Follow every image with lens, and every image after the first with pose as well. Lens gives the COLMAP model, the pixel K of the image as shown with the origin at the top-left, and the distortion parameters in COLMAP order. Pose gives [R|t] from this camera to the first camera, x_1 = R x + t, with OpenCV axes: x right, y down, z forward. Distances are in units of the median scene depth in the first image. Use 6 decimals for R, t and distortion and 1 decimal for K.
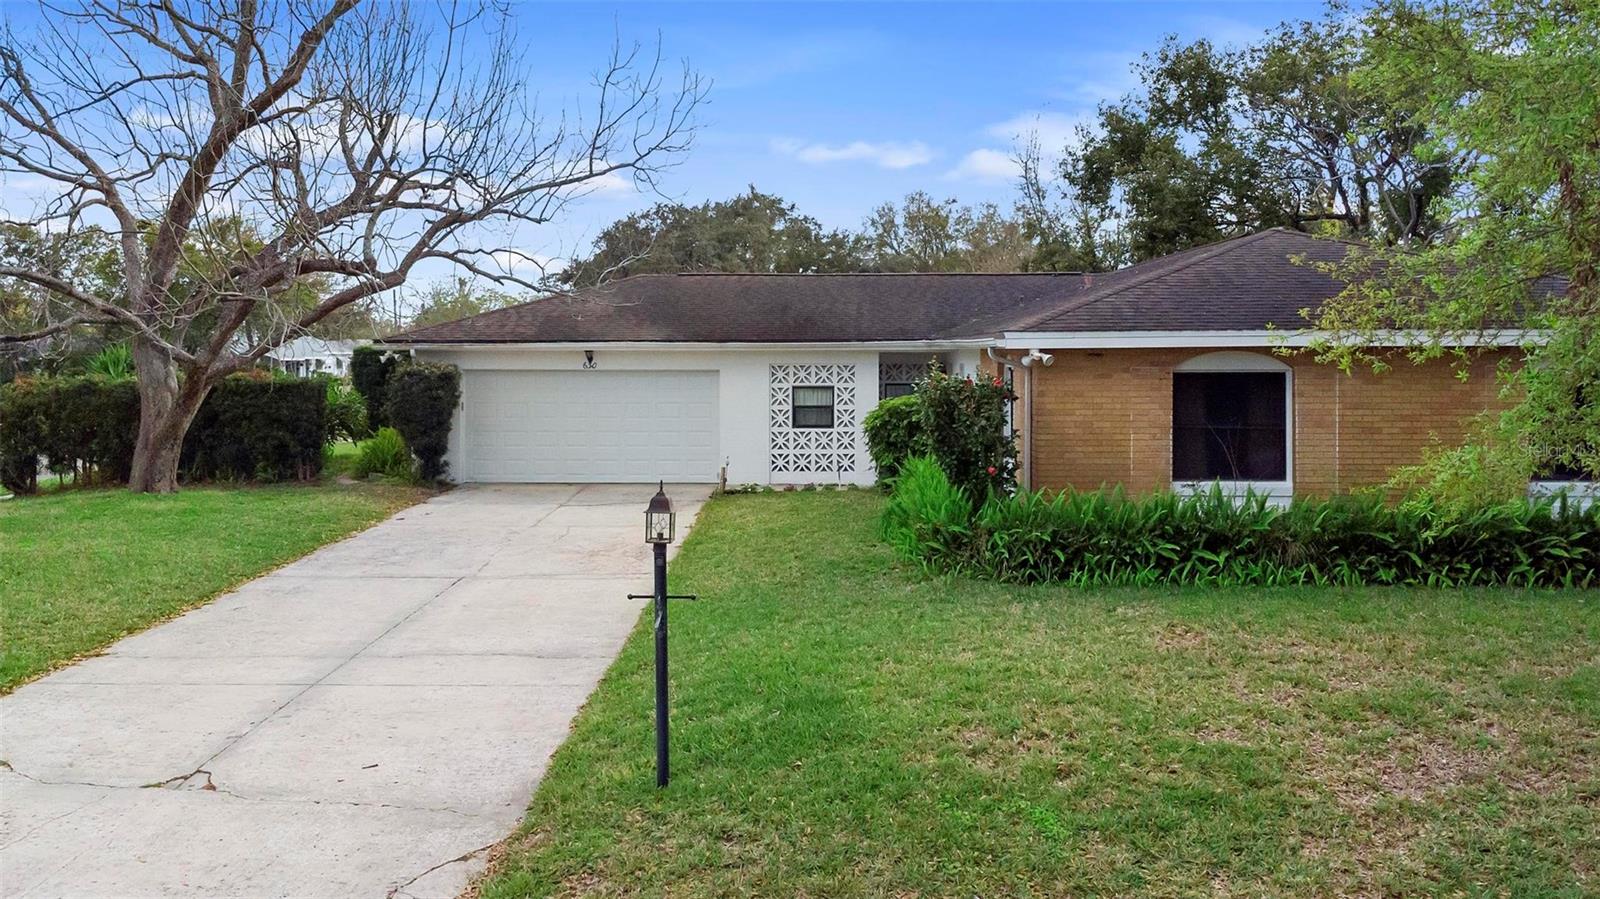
lens RADIAL K [[1126.7, 0, 791.6], [0, 1126.7, 322.8], [0, 0, 1]] dist [0.002717, 0.004364]
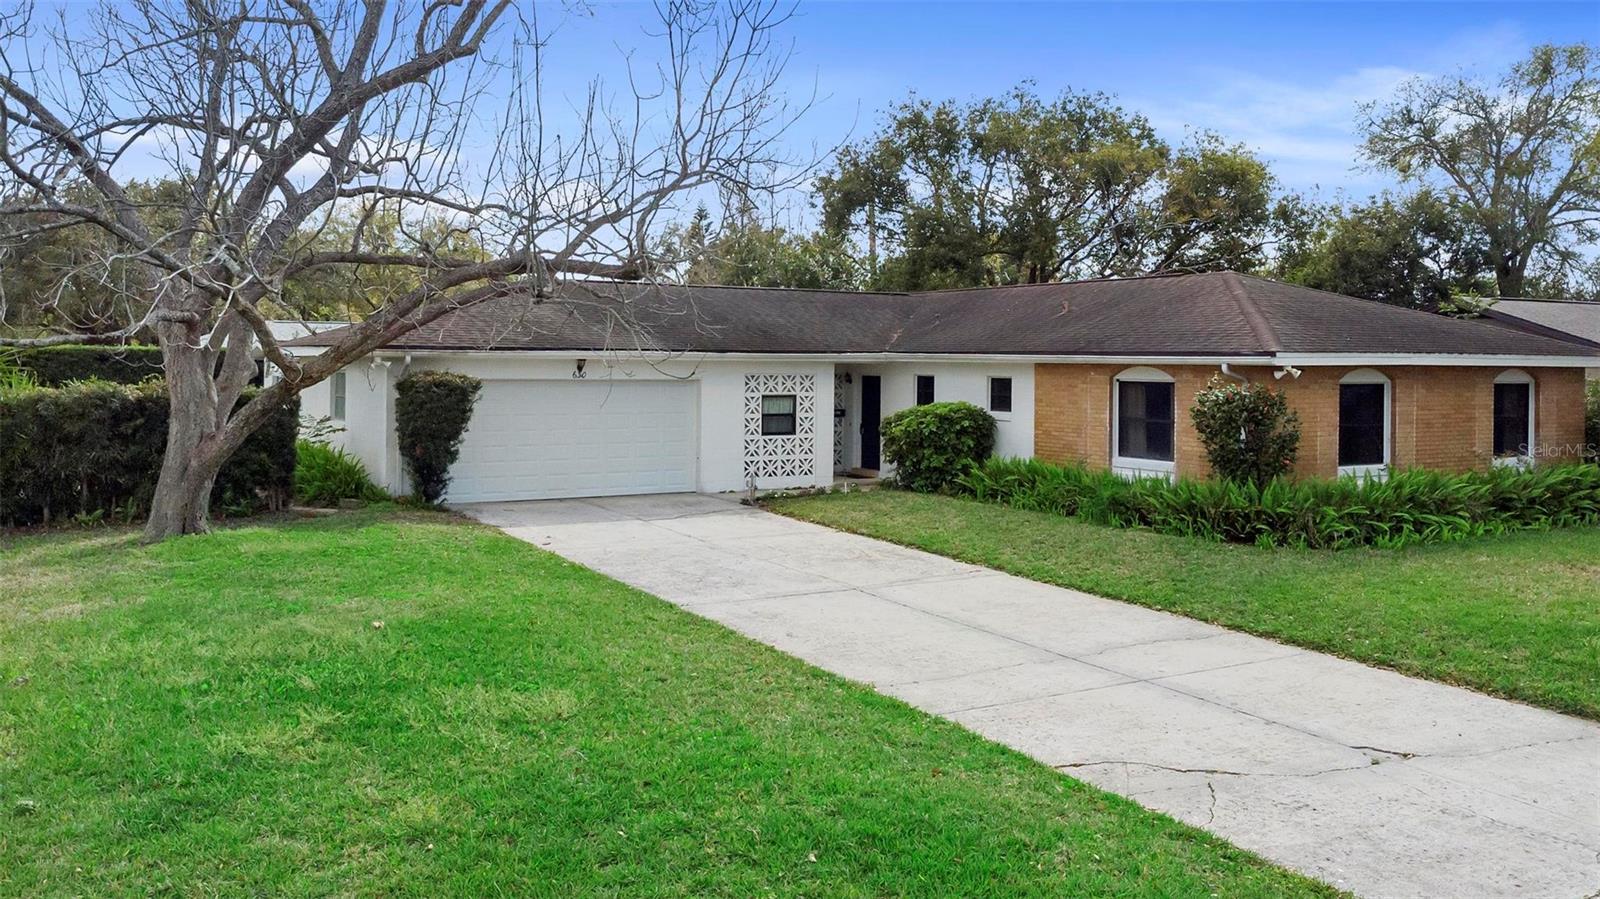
lens RADIAL K [[1098.0, 0, 808.1], [0, 1098.0, 357.4], [0, 0, 1]] dist [0.008155, 0.000873]
pose [[0.887214, 0.010636, 0.461236, -0.502364], [-0.021057, 0.999626, 0.017454, 0.003104], [-0.460878, -0.025197, 0.887106, 0.097134]]
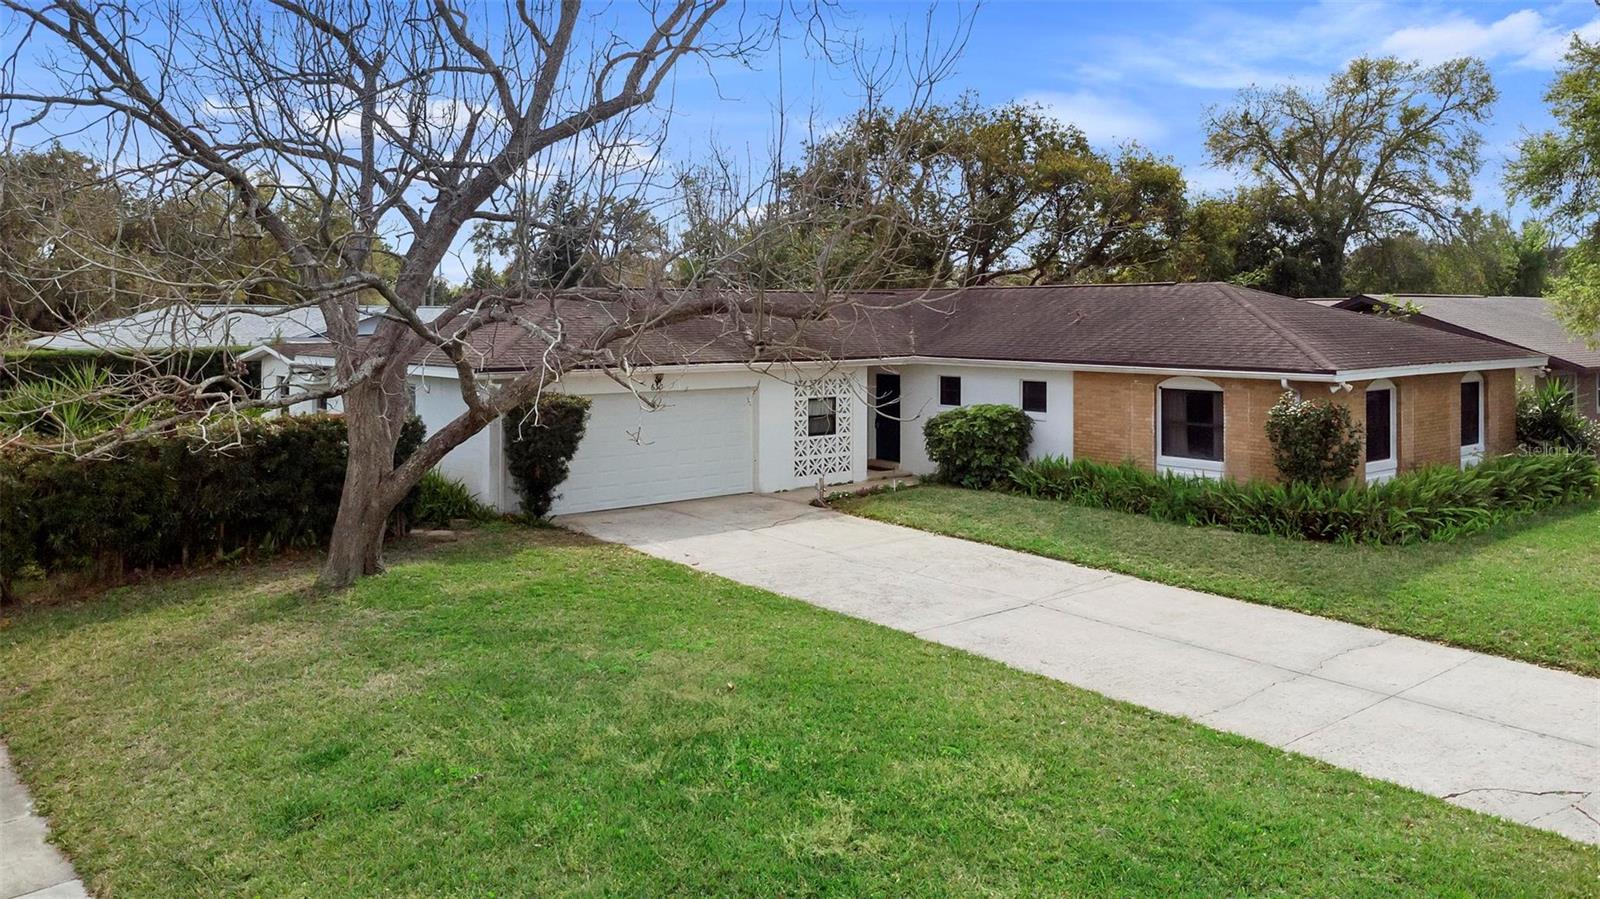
lens RADIAL K [[1032.0, 0, 796.6], [0, 1032.0, 322.9], [0, 0, 1]] dist [0.006692, 0.001033]
pose [[0.813806, 0.001017, 0.581136, -0.701545], [-0.015157, 0.999695, 0.019477, -0.044557], [-0.580939, -0.024659, 0.813573, 0.212631]]
